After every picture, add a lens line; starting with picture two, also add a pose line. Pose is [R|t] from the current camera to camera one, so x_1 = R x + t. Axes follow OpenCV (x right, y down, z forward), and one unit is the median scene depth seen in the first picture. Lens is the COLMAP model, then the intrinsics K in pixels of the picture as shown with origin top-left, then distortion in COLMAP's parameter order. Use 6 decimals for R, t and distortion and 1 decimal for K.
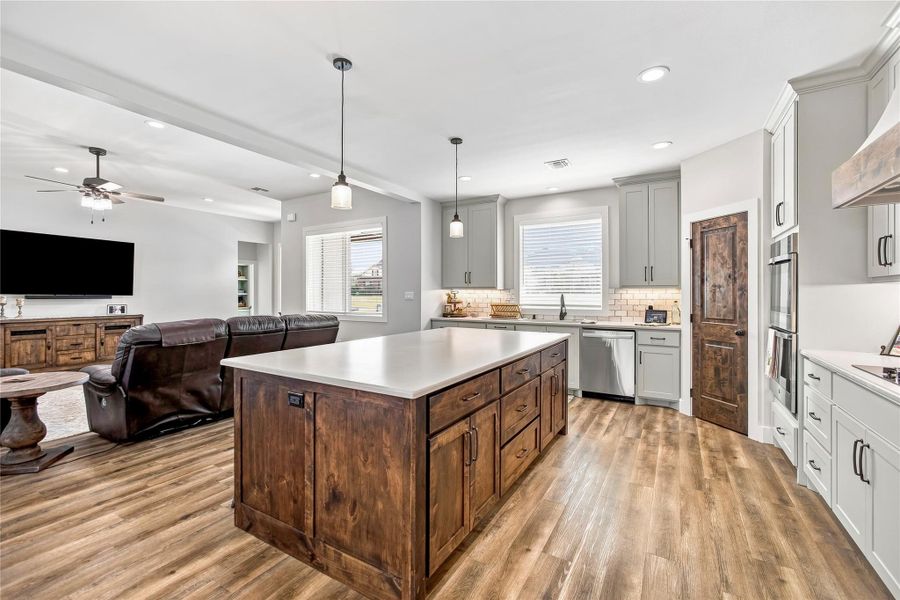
lens RADIAL K [[385.2, 0, 445.5], [0, 385.2, 291.8], [0, 0, 1]] dist [-0.004802, 0.002948]
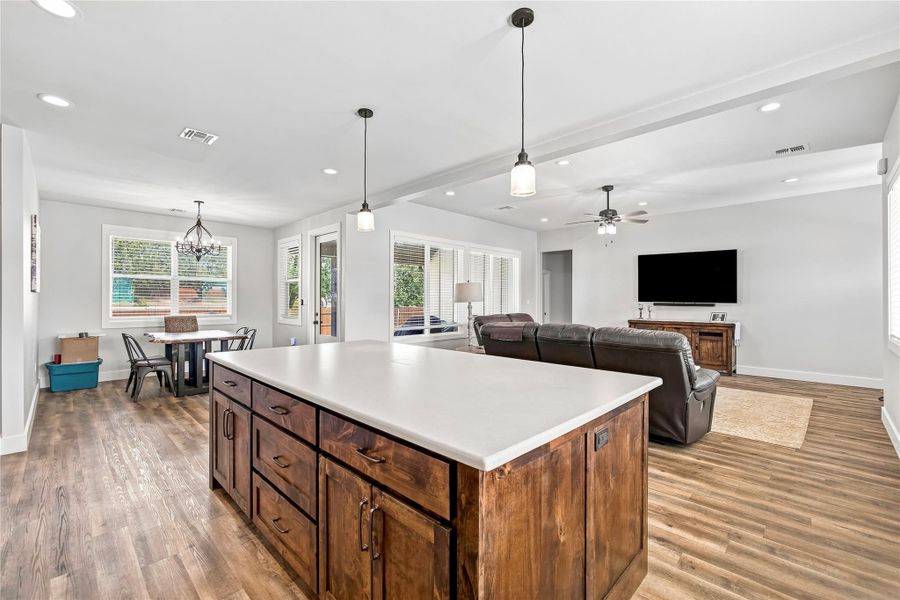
lens RADIAL K [[385.2, 0, 450.0], [0, 385.2, 296.1], [0, 0, 1]] dist [-0.004802, 0.002948]
pose [[-0.230844, -0.011403, -0.972924, 0.432078], [-0.000595, 0.999933, -0.011578, 0.003727], [0.972991, -0.002094, -0.230835, 0.773961]]
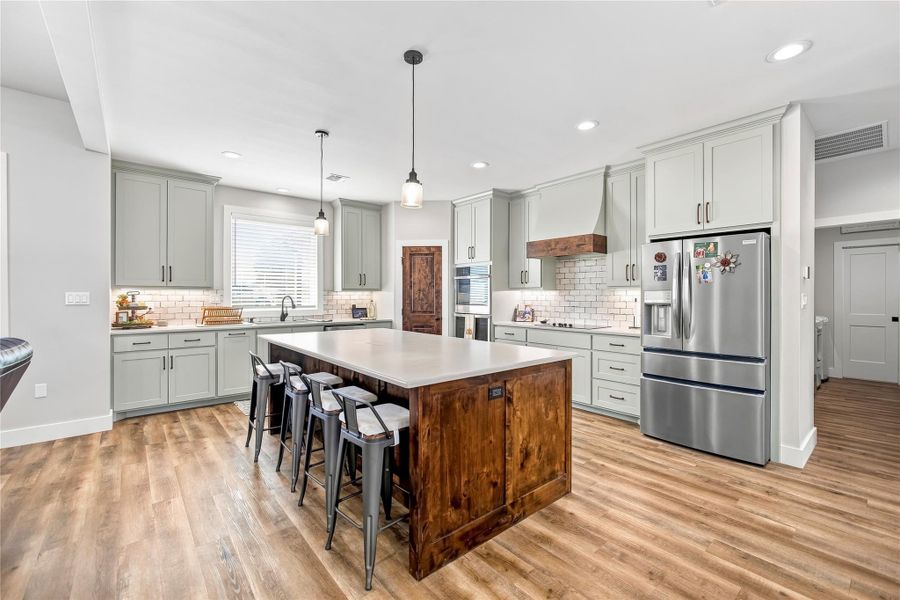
lens RADIAL K [[385.2, 0, 444.2], [0, 385.2, 294.3], [0, 0, 1]] dist [-0.004802, 0.002948]
pose [[0.335115, 0.001665, 0.942176, -0.577782], [-0.004622, 0.999989, -0.000124, 0.000937], [-0.942166, -0.004314, 0.335119, 0.302057]]
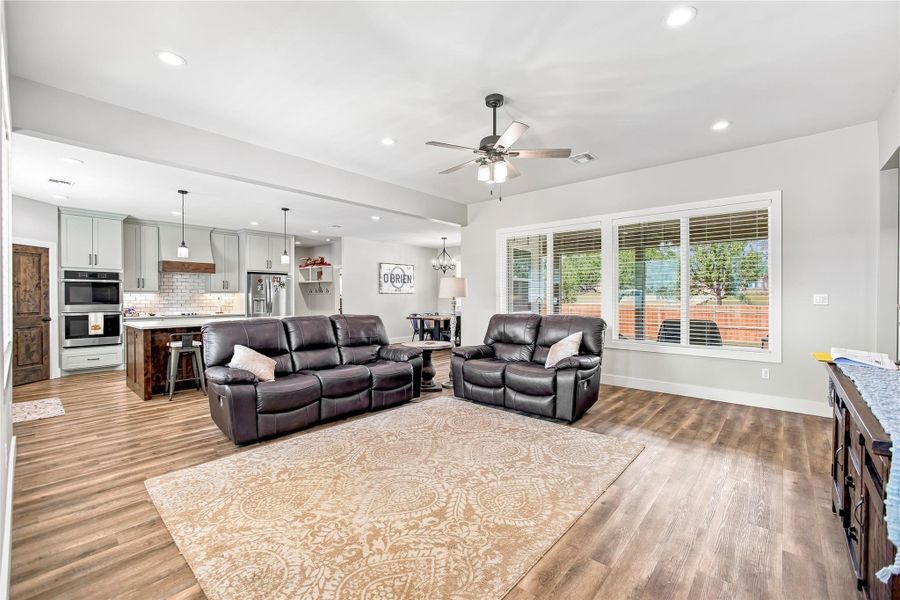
lens RADIAL K [[385.2, 0, 453.6], [0, 385.2, 300.2], [0, 0, 1]] dist [-0.004802, 0.002948]
pose [[-0.982852, -0.002603, 0.184379, -0.943574], [-0.001511, 0.999980, 0.006063, 0.007158], [-0.184391, 0.005680, -0.982836, 1.694626]]
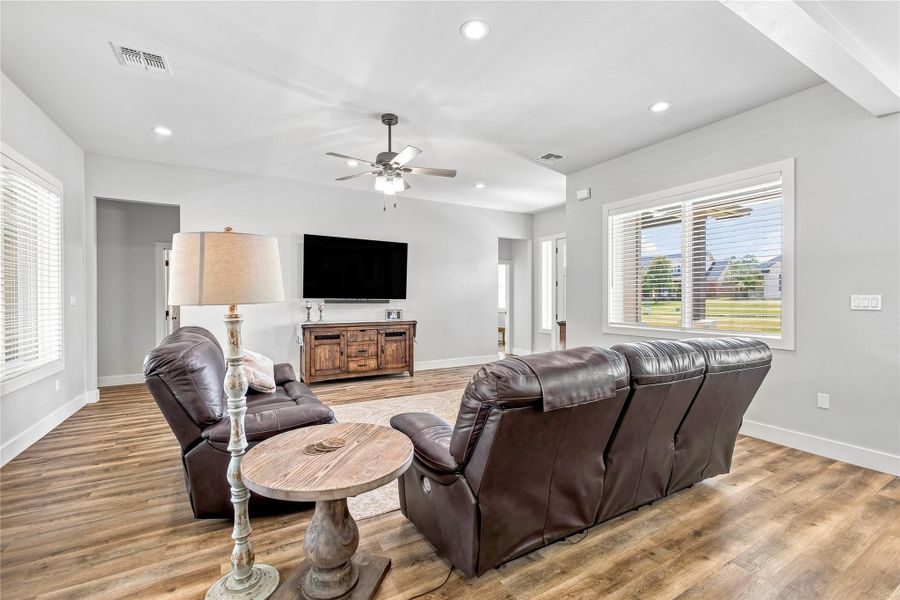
lens RADIAL K [[385.2, 0, 448.7], [0, 385.2, 299.8], [0, 0, 1]] dist [-0.004802, 0.002948]
pose [[0.872617, 0.003877, -0.488391, -0.398224], [0.000937, 0.999953, 0.009613, 0.001556], [0.488405, -0.008846, 0.872572, 0.352610]]
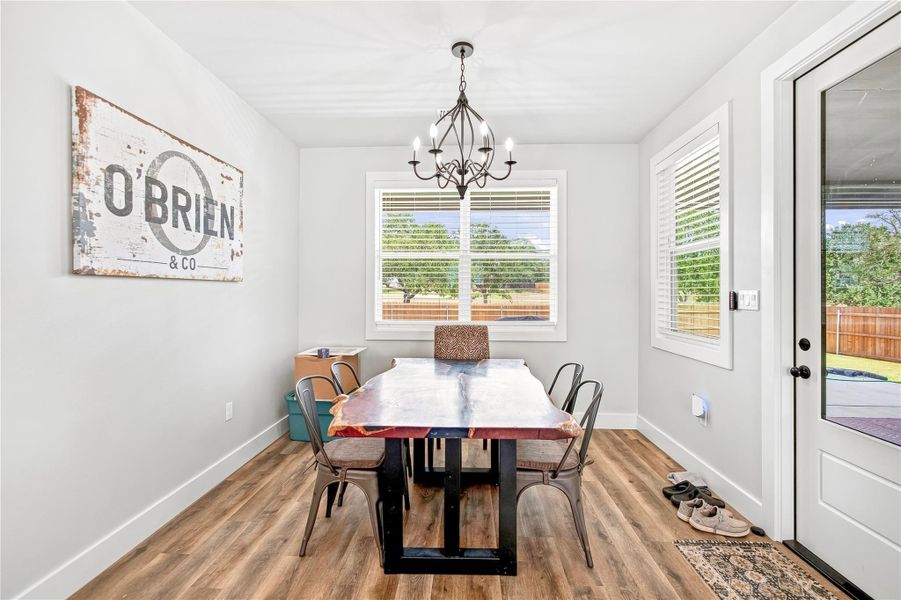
lens RADIAL K [[385.6, 0, 445.3], [0, 385.6, 293.0], [0, 0, 1]] dist [-0.004802, 0.002948]
pose [[-0.888226, -0.002713, -0.459399, -0.297227], [-0.001748, 0.999995, -0.002527, 0.001285], [0.459404, -0.001441, -0.888226, 0.163577]]
